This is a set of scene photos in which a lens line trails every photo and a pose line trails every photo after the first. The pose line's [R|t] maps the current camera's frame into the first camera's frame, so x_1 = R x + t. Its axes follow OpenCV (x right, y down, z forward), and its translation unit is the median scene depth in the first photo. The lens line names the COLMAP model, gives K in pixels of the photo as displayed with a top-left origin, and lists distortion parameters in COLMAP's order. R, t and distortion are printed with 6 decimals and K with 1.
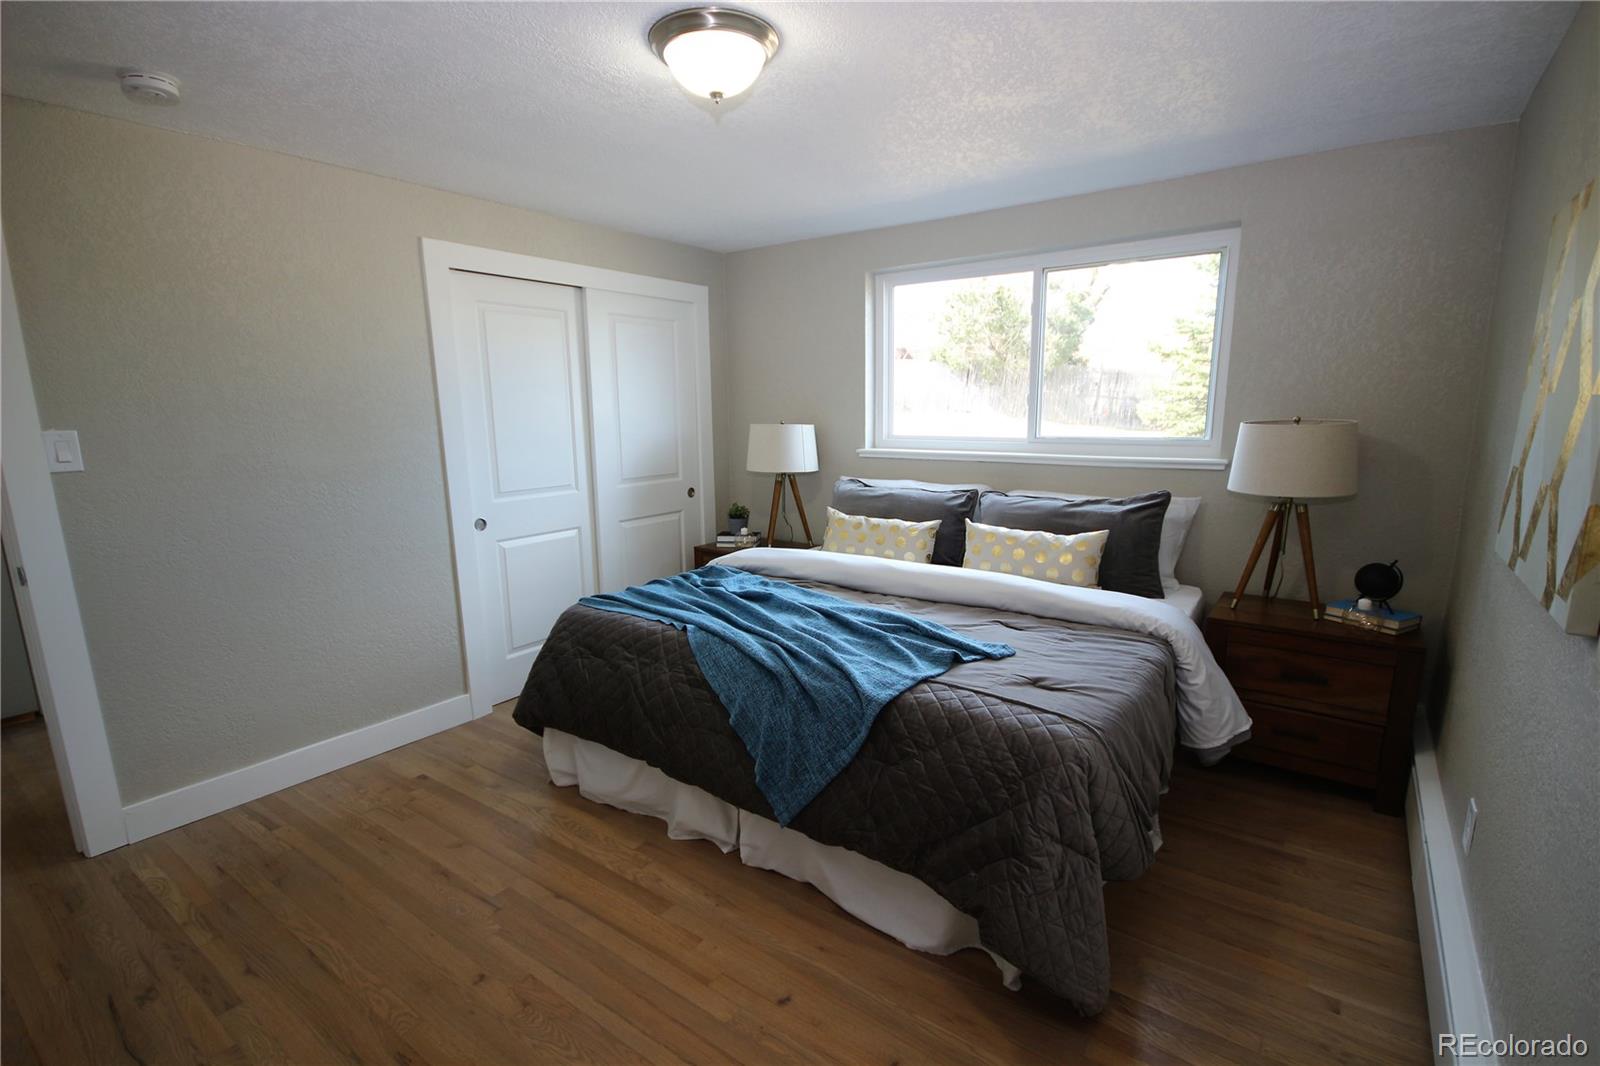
lens RADIAL K [[740.5, 0, 799.1], [0, 740.5, 553.4], [0, 0, 1]] dist [-0.002733, -0.000037]
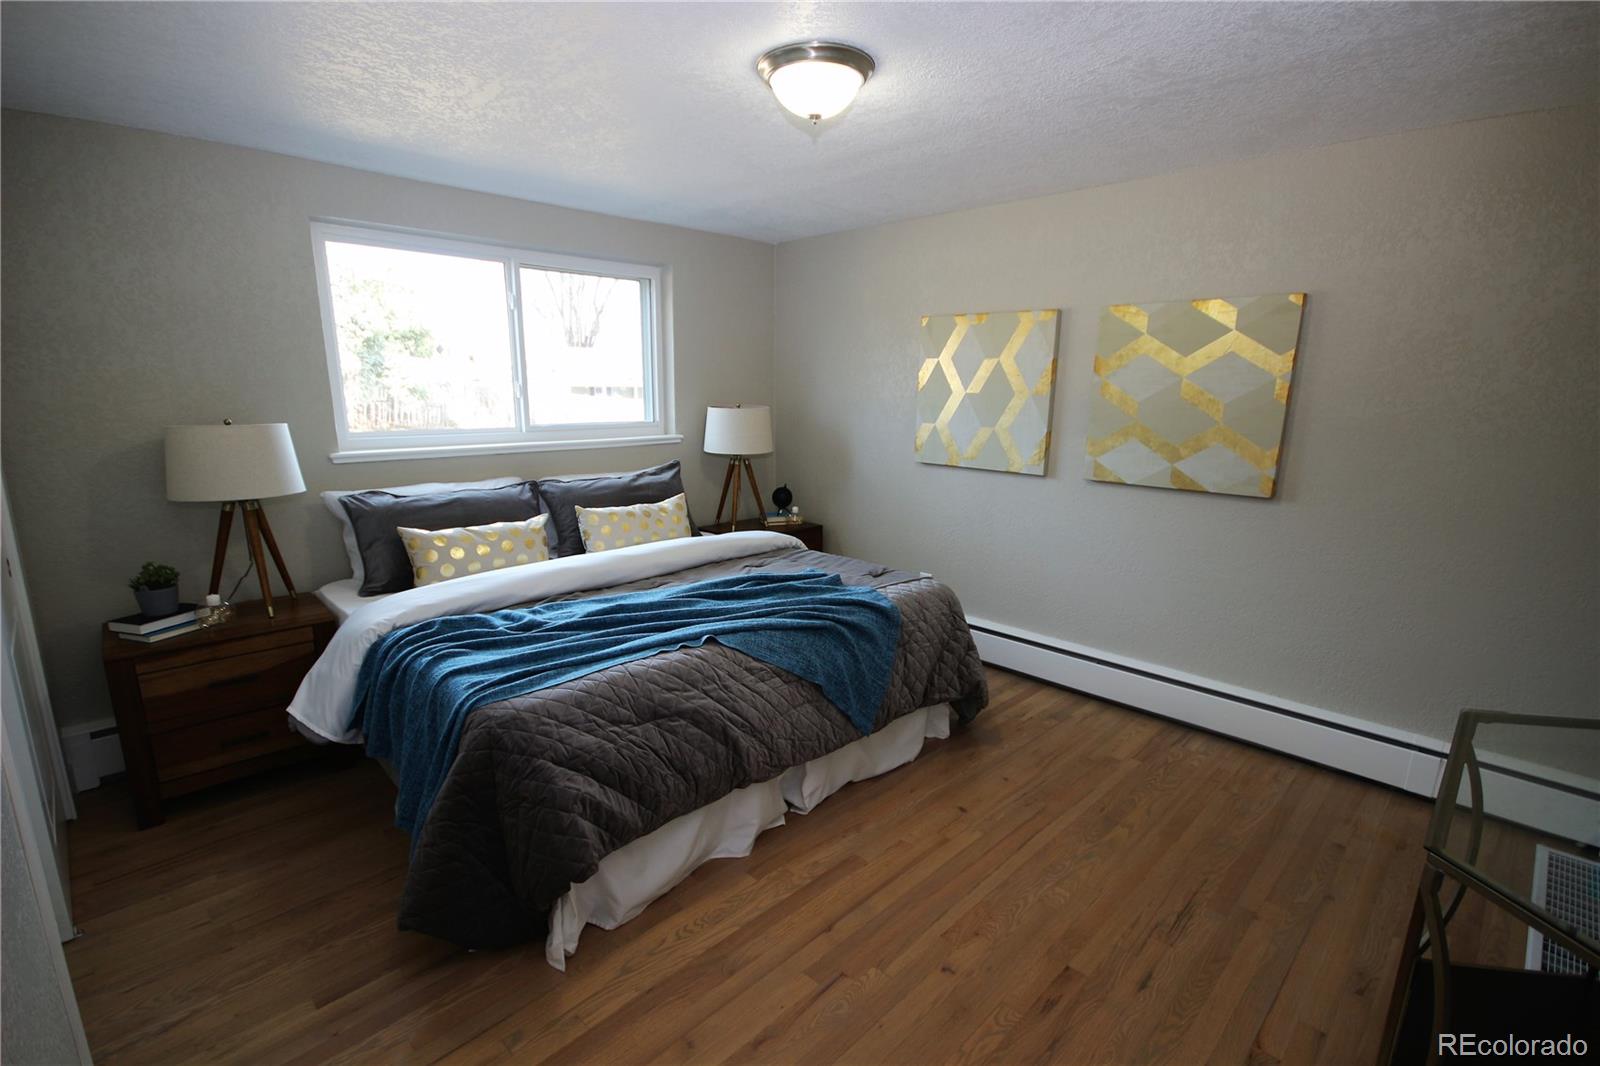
lens RADIAL K [[740.5, 0, 799.1], [0, 740.5, 553.4], [0, 0, 1]] dist [-0.002733, -0.000037]
pose [[0.160593, -0.205716, 0.965345, -0.896658], [0.187639, 0.966566, 0.174761, -0.128513], [-0.969021, 0.153071, 0.193824, 0.620567]]
